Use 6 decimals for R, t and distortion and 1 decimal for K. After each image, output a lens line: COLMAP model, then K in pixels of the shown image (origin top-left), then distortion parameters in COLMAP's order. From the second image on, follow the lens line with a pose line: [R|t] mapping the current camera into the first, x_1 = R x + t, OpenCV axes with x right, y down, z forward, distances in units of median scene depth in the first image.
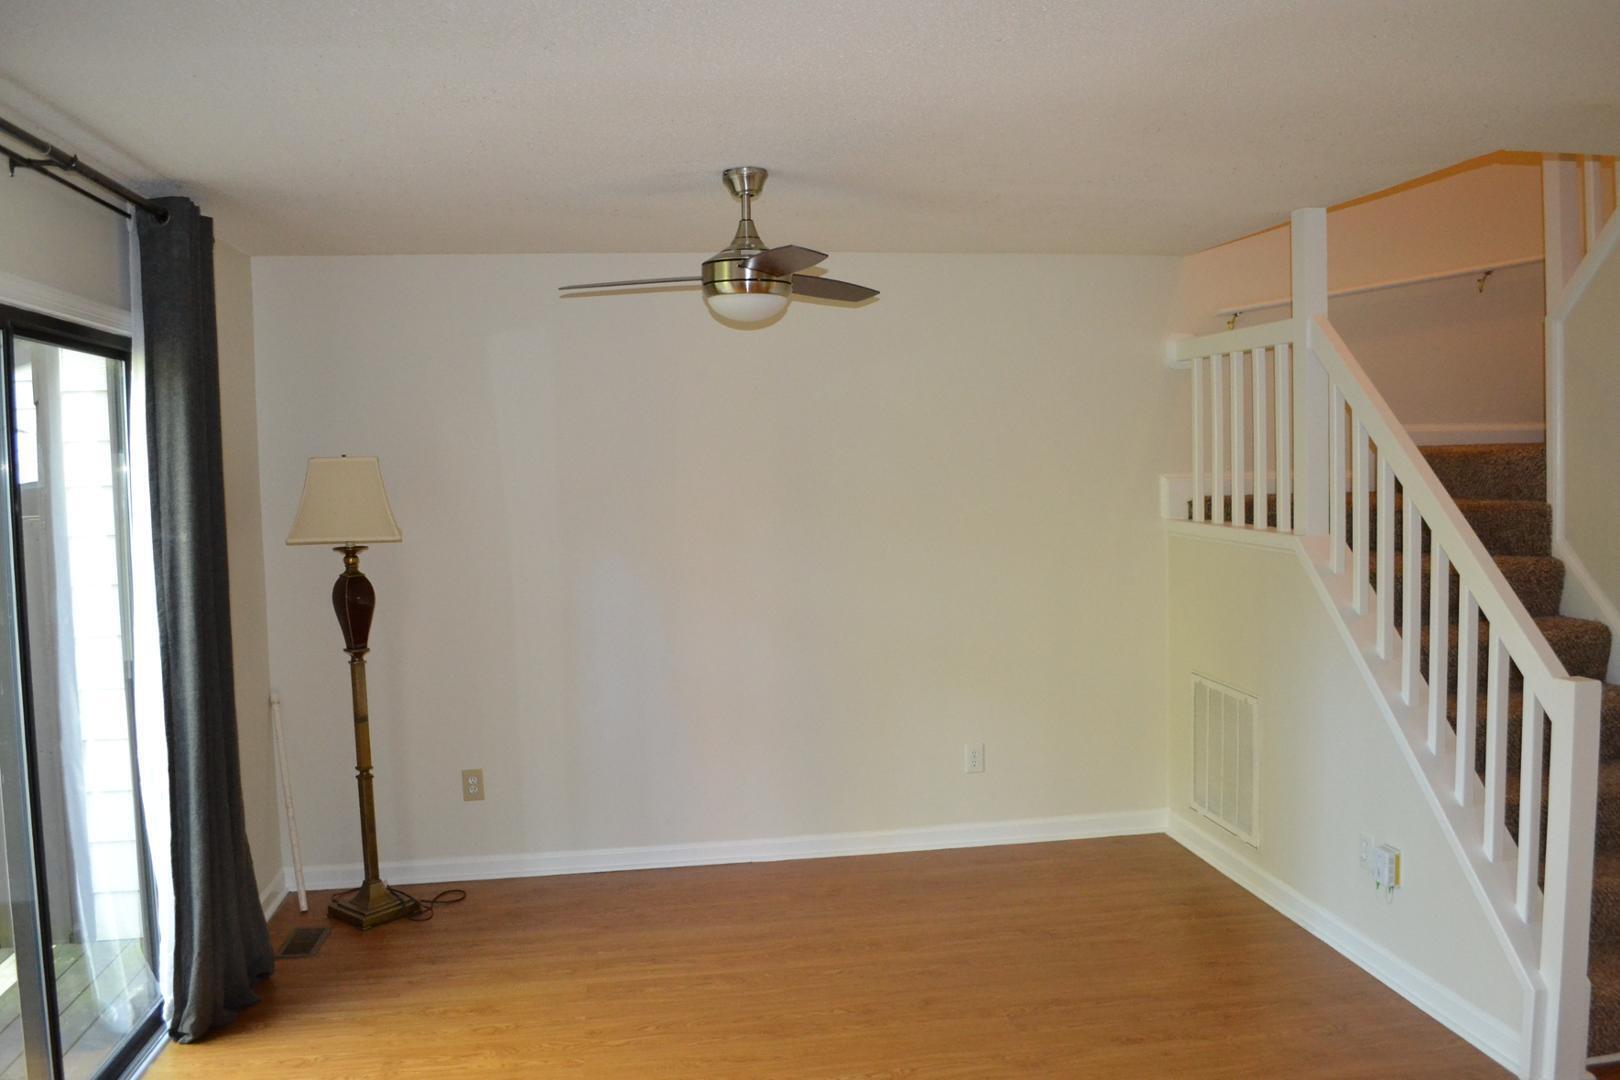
lens RADIAL K [[1293.5, 0, 811.7], [0, 1293.5, 536.6], [0, 0, 1]] dist [-0.083446, 0.016247]
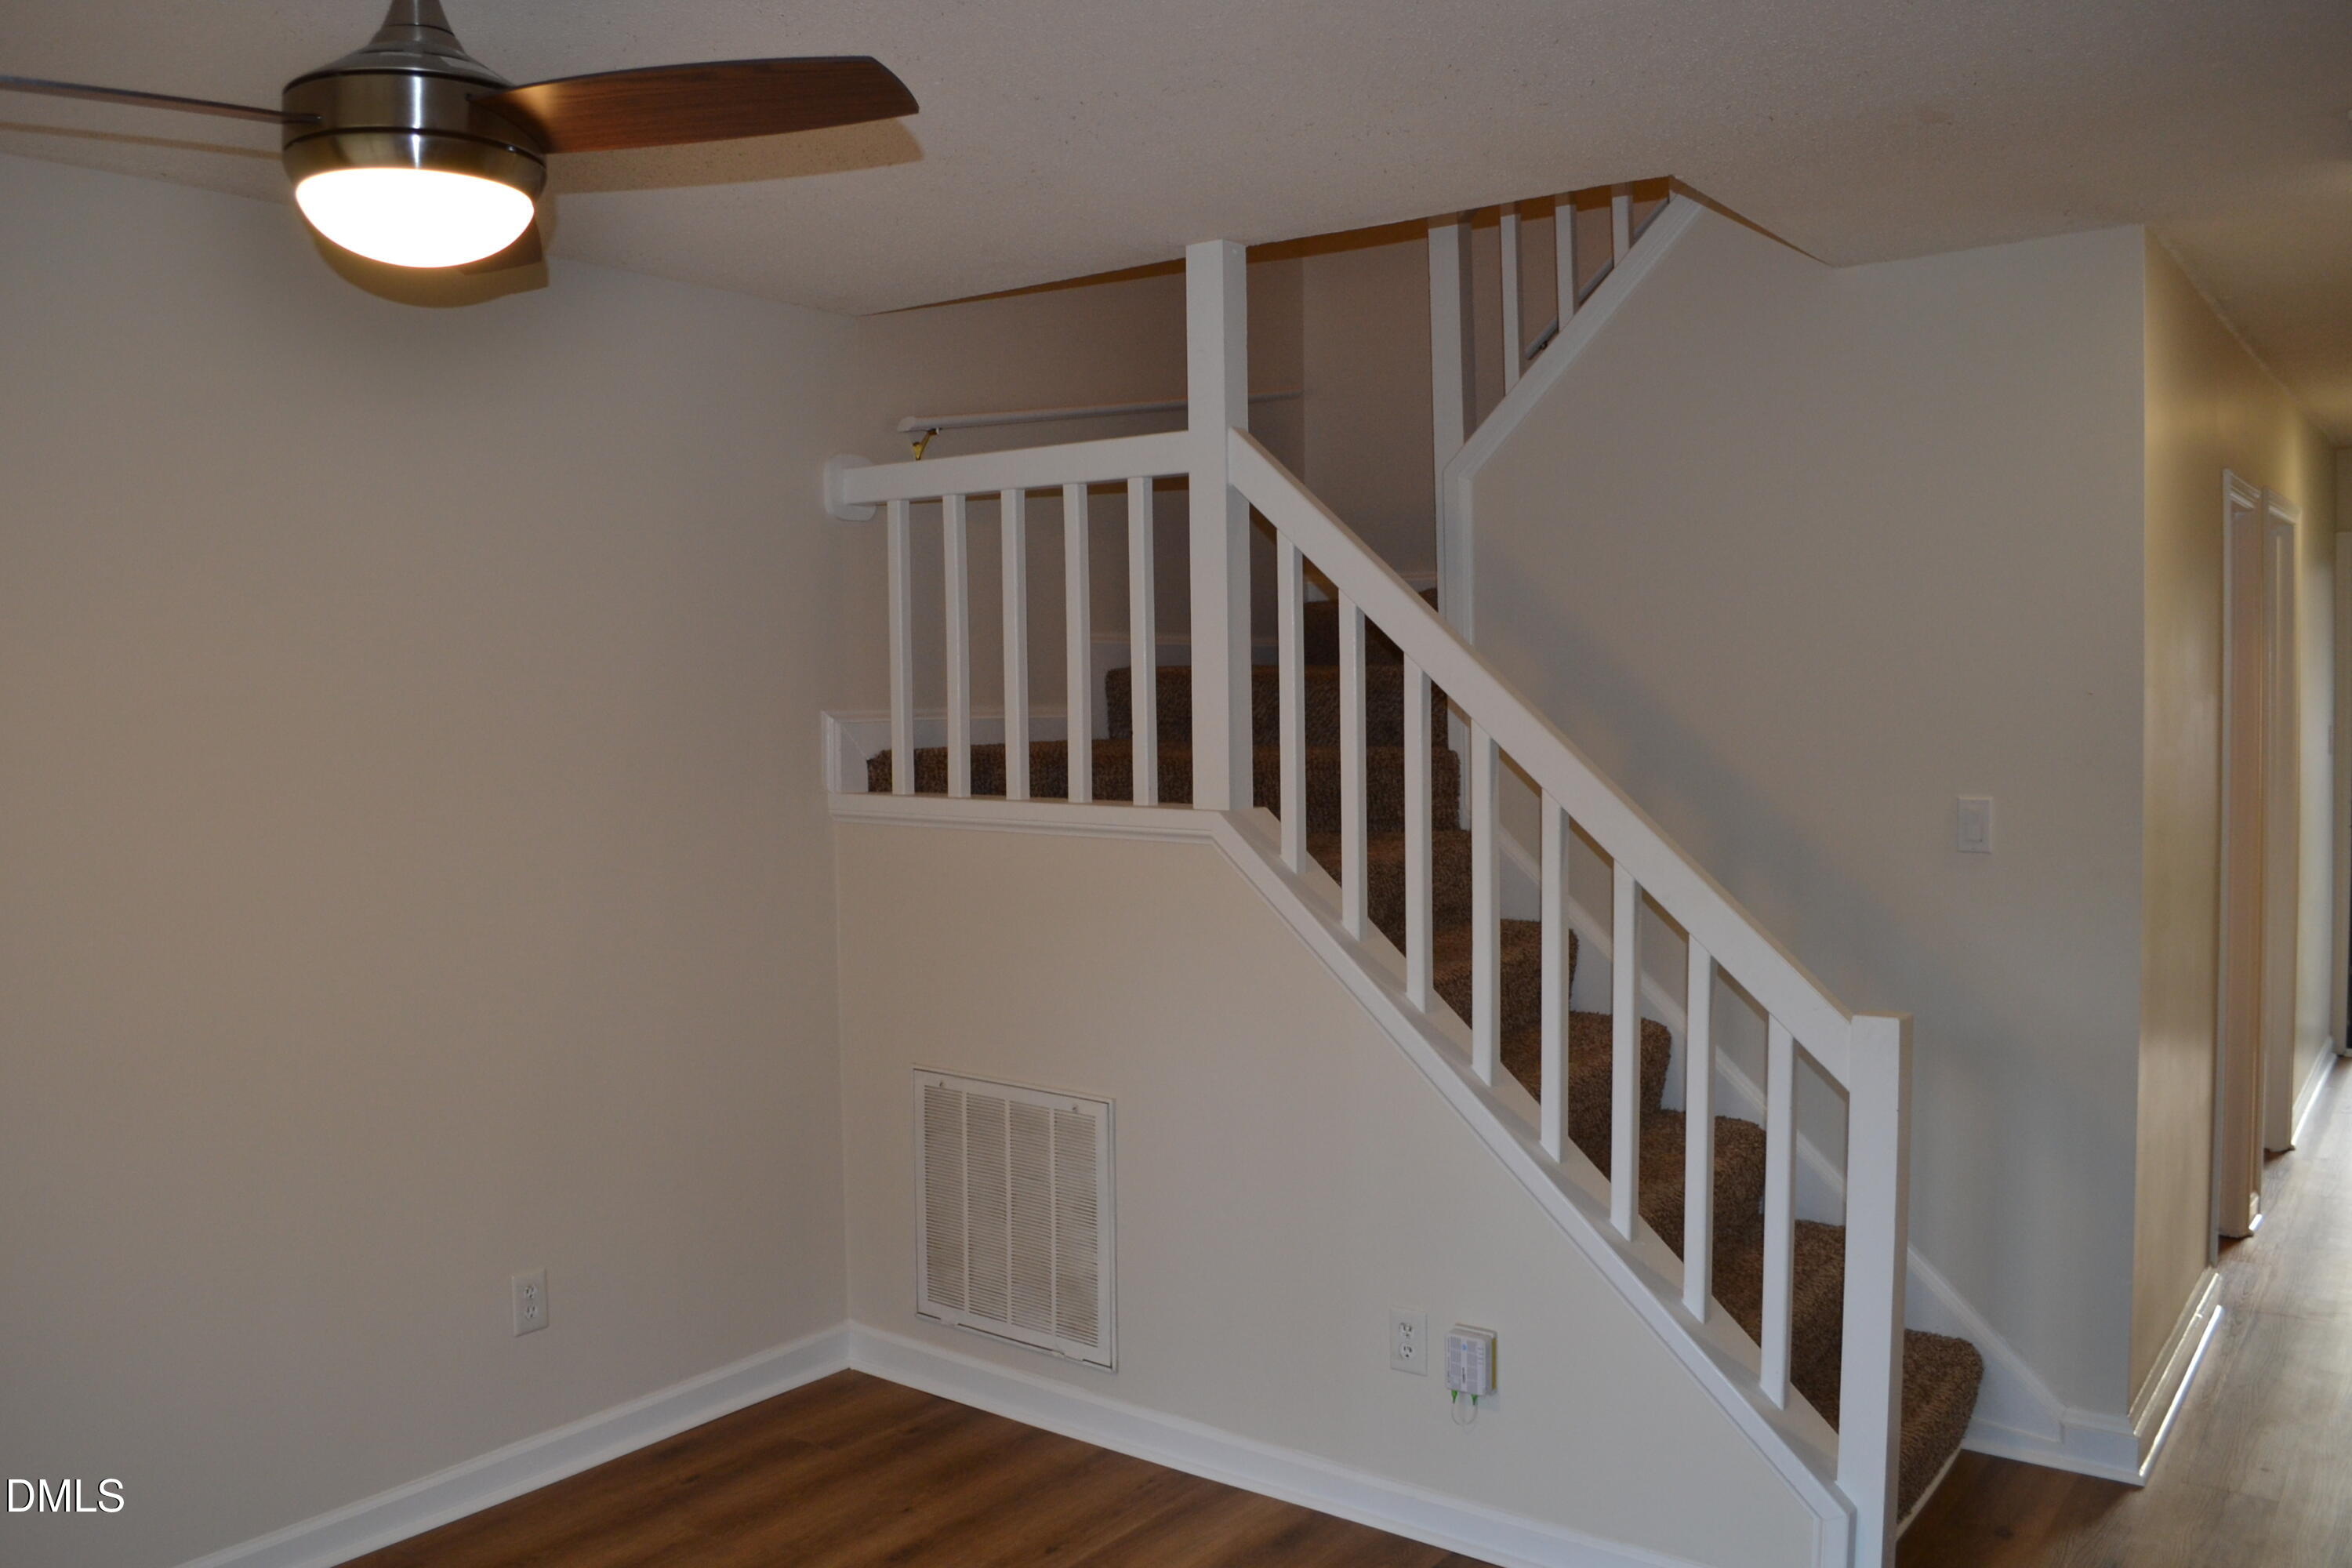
lens RADIAL K [[1865.1, 0, 1168.1], [0, 1865.1, 764.2], [0, 0, 1]] dist [-0.087992, 0.018444]
pose [[0.716842, -0.016724, 0.697035, -0.205717], [0.040288, 0.999035, -0.017464, -0.007243], [-0.696071, 0.040601, 0.716824, 0.398469]]
